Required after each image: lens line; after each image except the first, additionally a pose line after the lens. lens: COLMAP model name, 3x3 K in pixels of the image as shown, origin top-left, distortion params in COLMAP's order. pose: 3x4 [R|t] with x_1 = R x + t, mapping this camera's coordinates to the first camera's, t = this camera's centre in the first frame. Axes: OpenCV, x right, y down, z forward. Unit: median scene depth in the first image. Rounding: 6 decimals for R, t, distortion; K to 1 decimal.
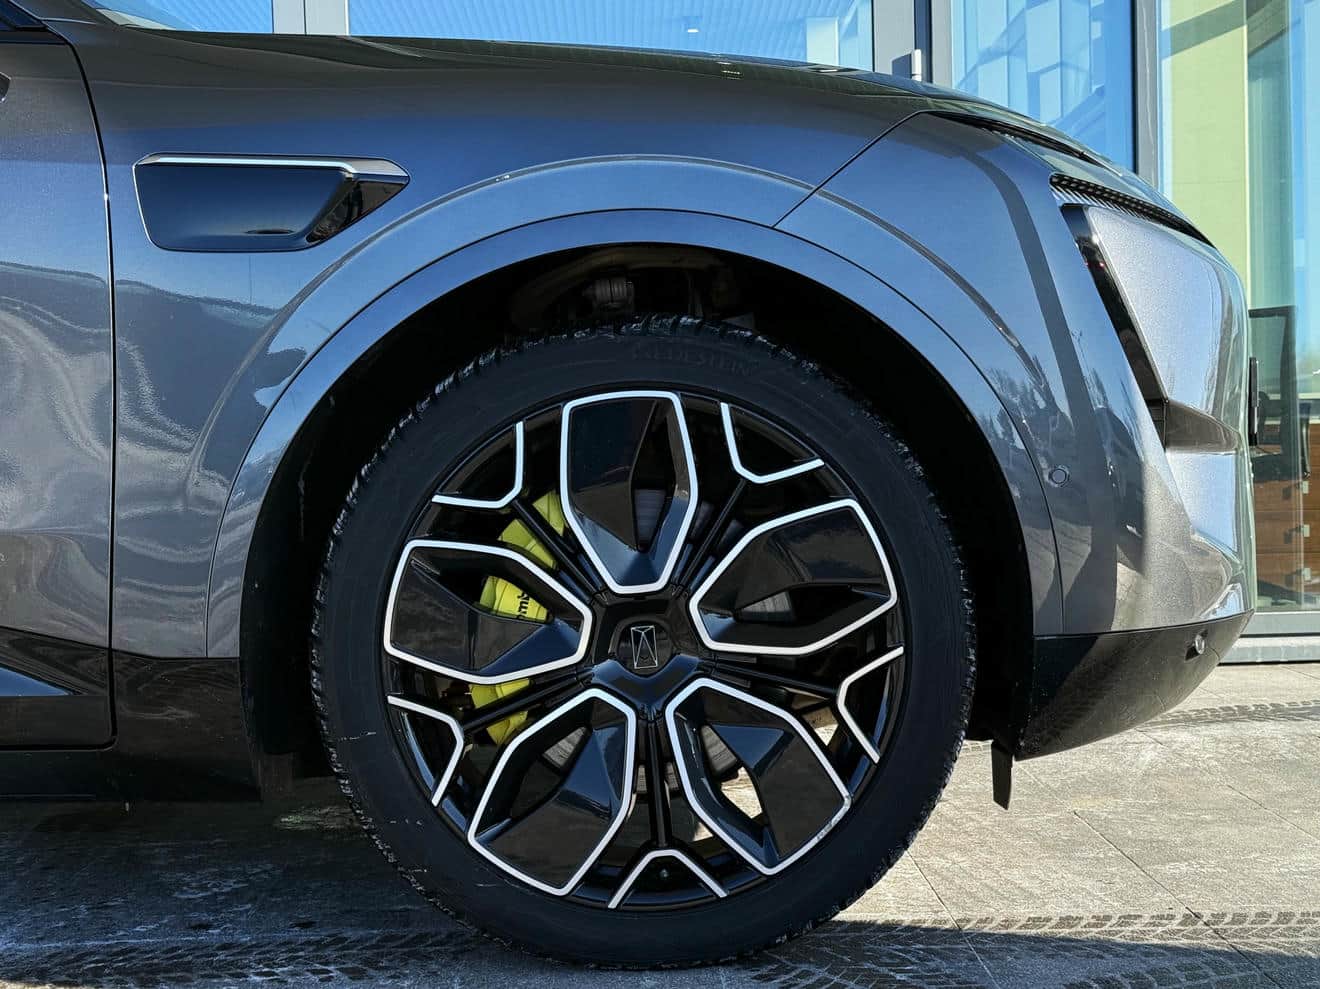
lens RADIAL K [[1872.3, 0, 660.0], [0, 1872.3, 494.5], [0, 0, 1]] dist [0.125544, -0.021715]
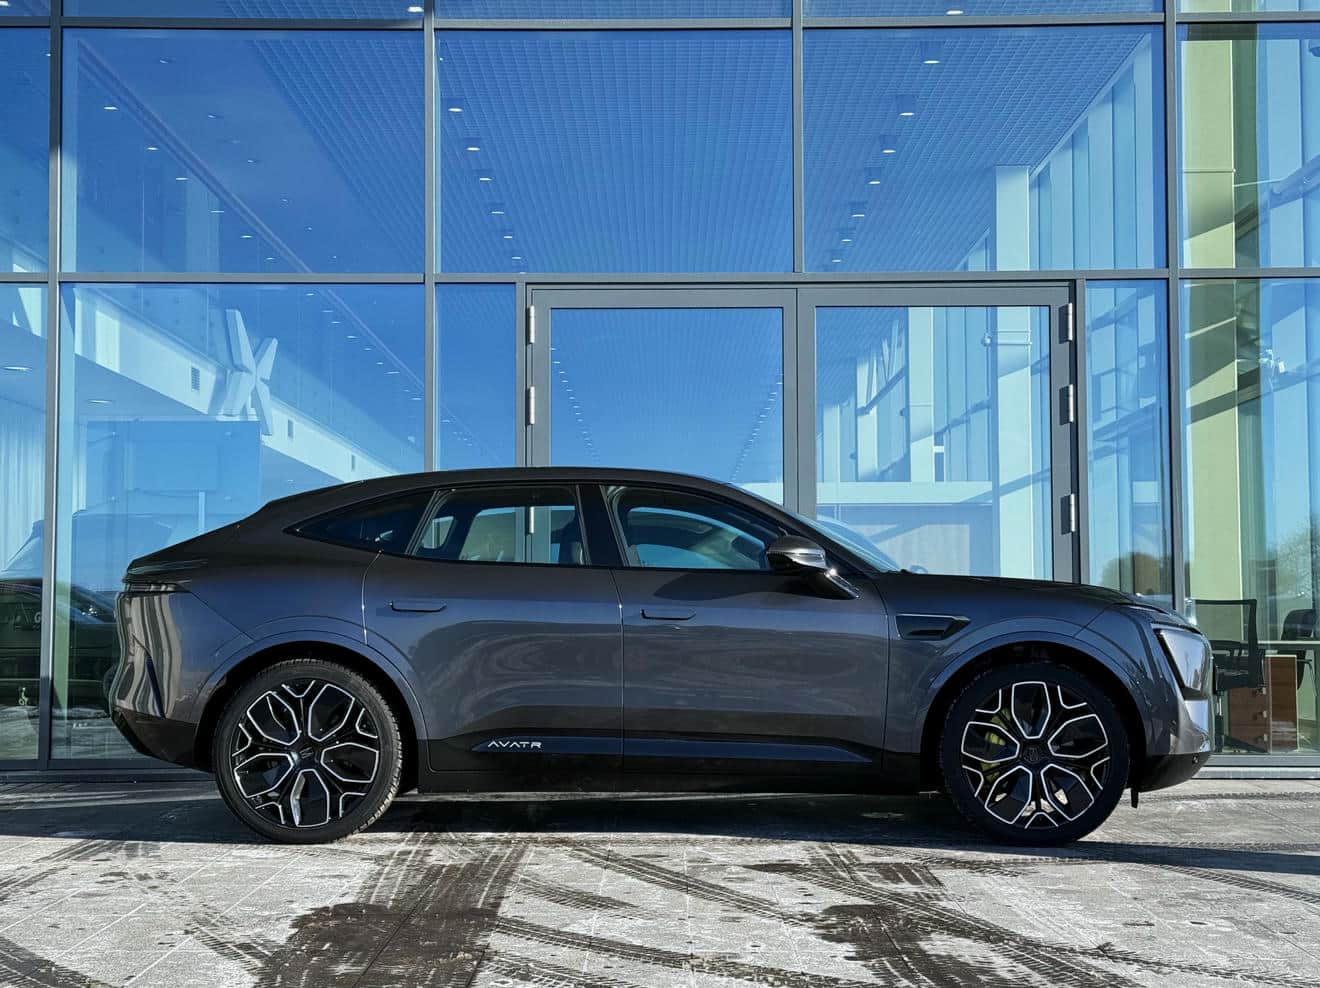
lens RADIAL K [[1843.3, 0, 660.0], [0, 1843.3, 494.0], [0, 0, 1]] dist [0.140529, -0.035901]
pose [[0.999553, 0.022550, -0.019617, -0.595553], [-0.023990, 0.996774, -0.076595, -0.110621], [0.017826, 0.077031, 0.996869, -2.304532]]
